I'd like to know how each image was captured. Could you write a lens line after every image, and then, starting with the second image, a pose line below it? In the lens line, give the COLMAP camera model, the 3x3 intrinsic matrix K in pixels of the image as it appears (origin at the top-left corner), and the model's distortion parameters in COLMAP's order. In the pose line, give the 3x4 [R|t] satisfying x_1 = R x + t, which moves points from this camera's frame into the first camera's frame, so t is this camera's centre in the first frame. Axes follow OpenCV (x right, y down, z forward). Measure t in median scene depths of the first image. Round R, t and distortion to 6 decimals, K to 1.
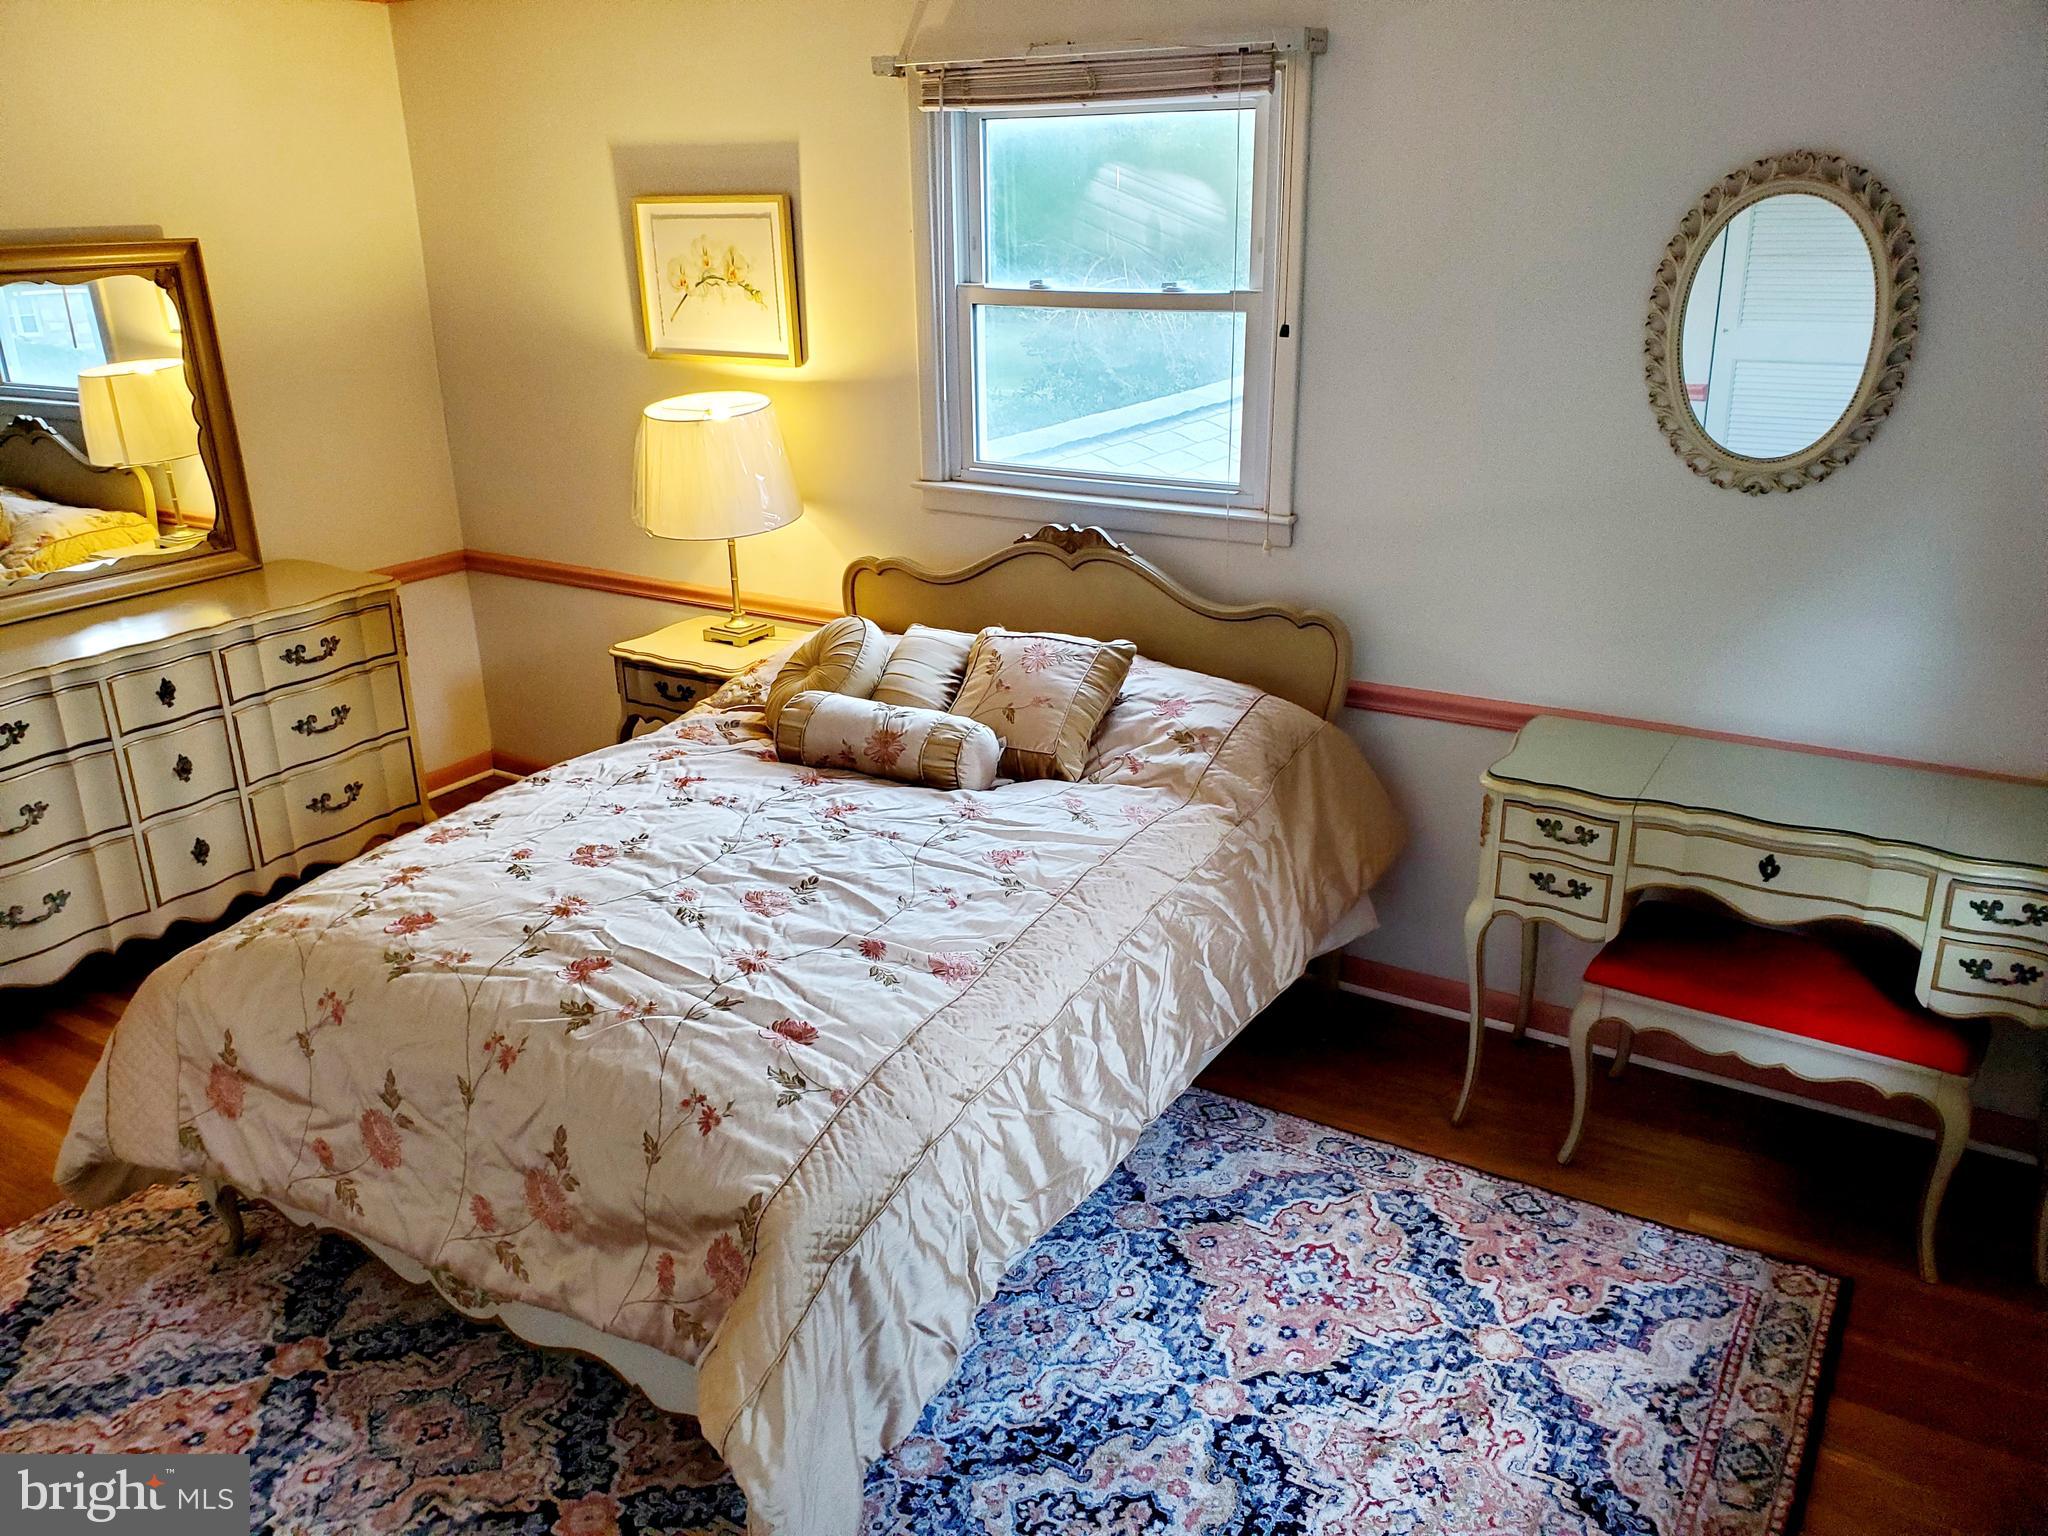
lens RADIAL K [[1611.8, 0, 1024.0], [0, 1611.8, 768.0], [0, 0, 1]] dist [0.087879, -0.254172]
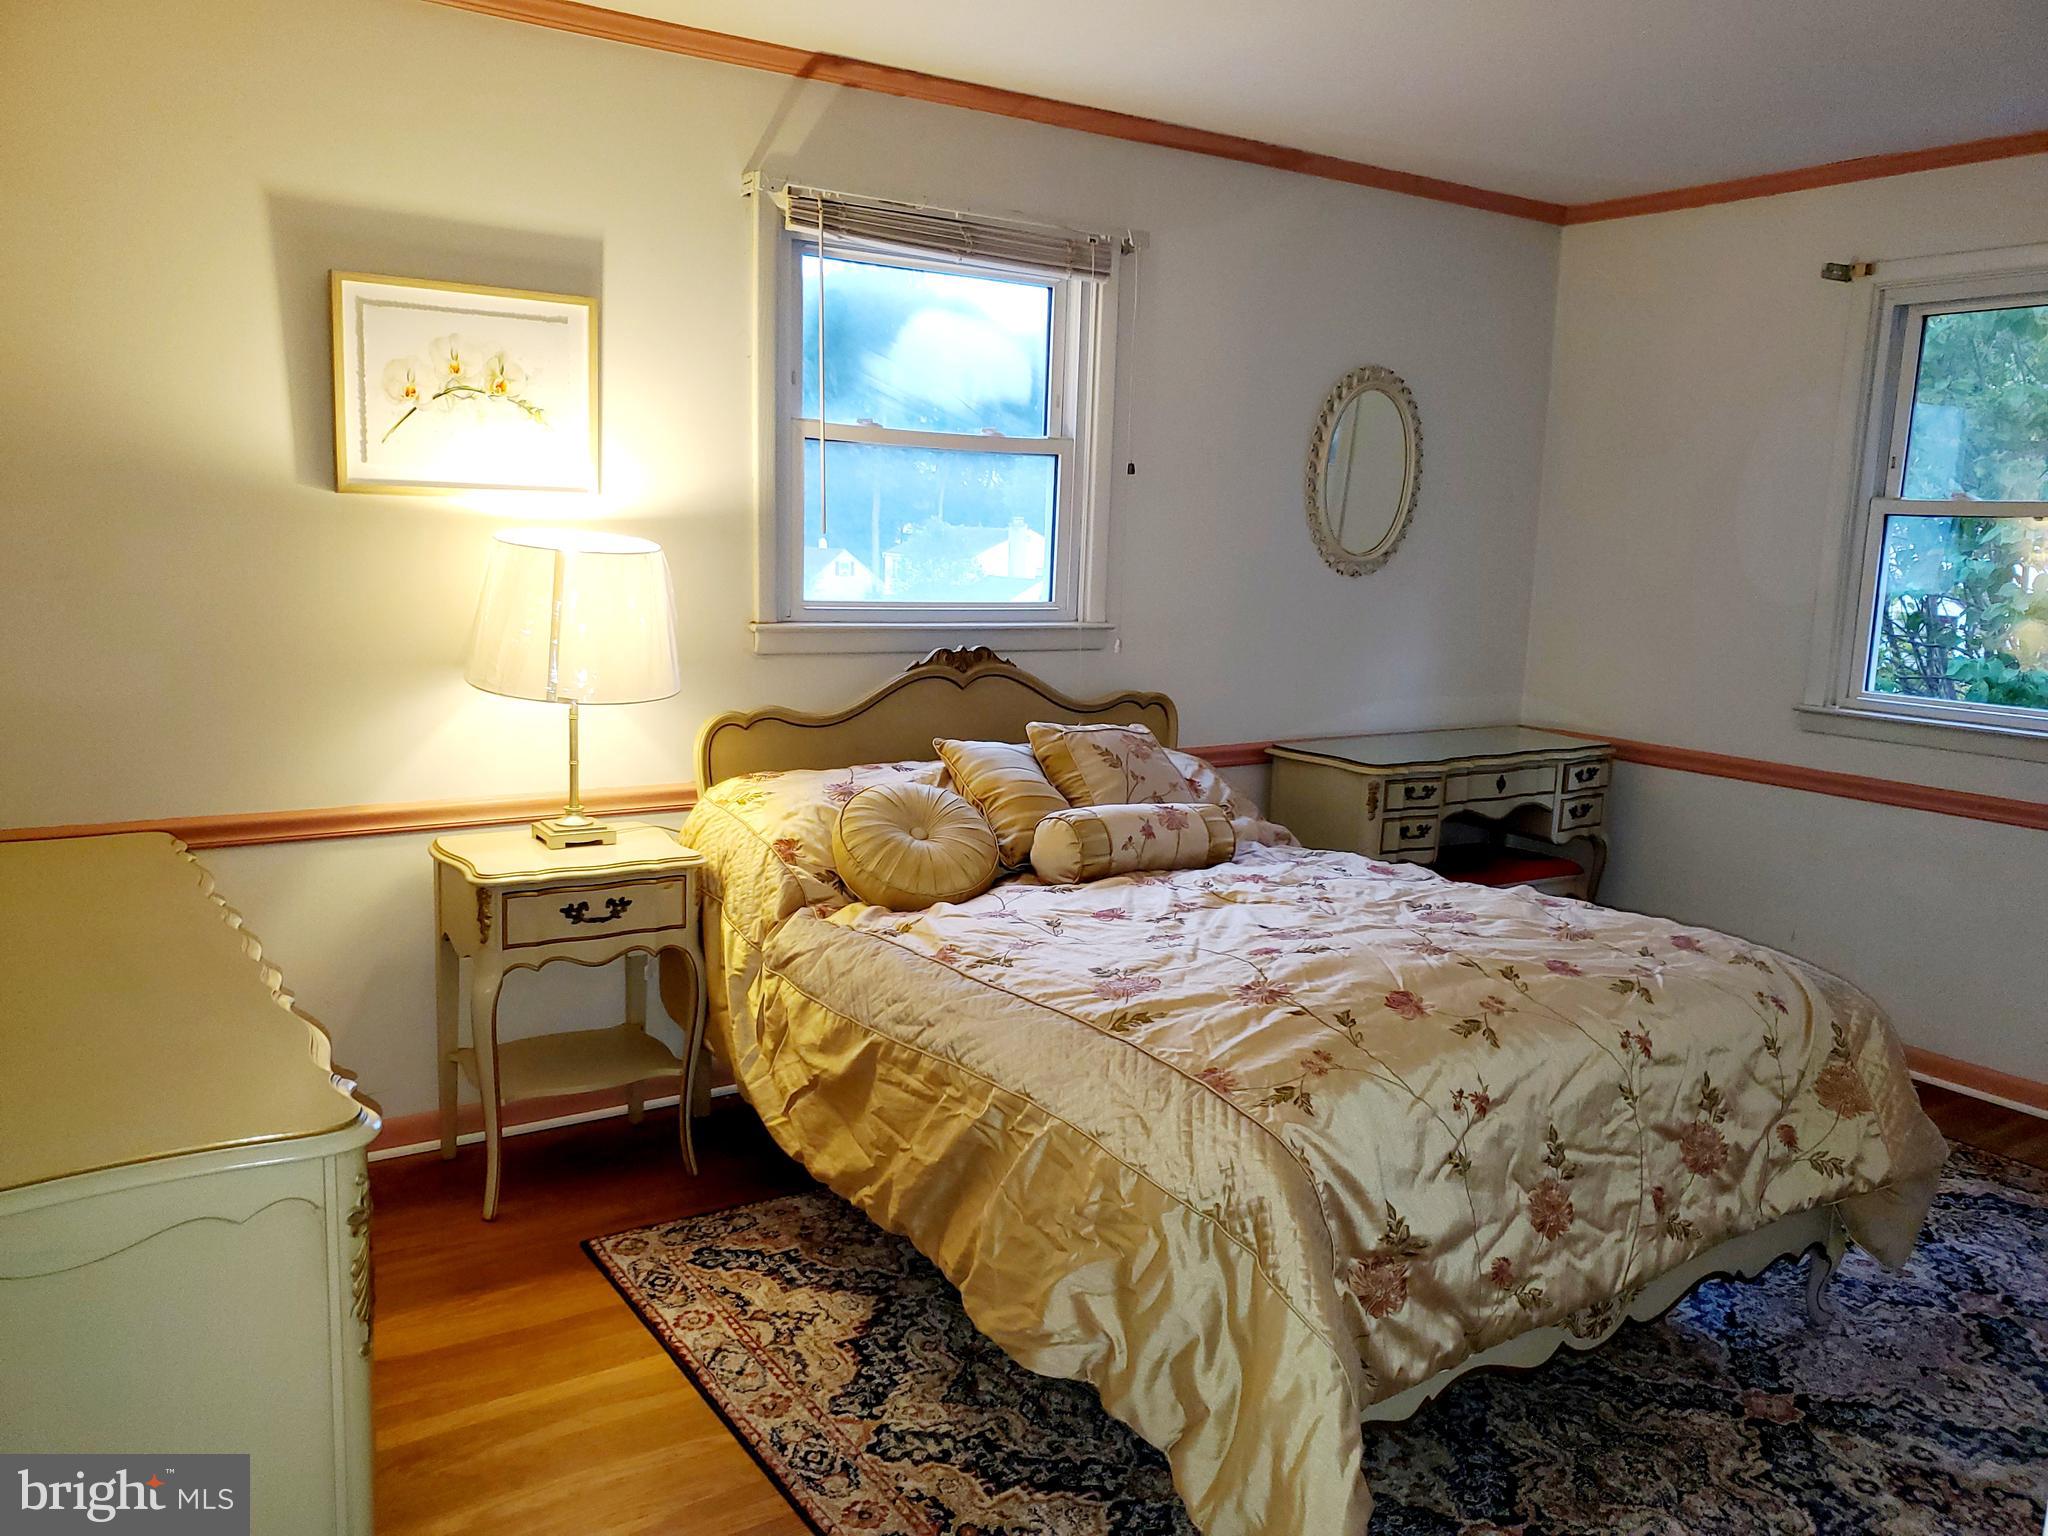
lens RADIAL K [[1532.1, 0, 1030.8], [0, 1532.1, 792.9], [0, 0, 1]] dist [0.007749, 0.001409]
pose [[0.415328, -0.128420, 0.900562, -0.859488], [0.274568, 0.961511, 0.010484, -0.057683], [-0.867246, 0.242911, 0.434602, 0.559917]]
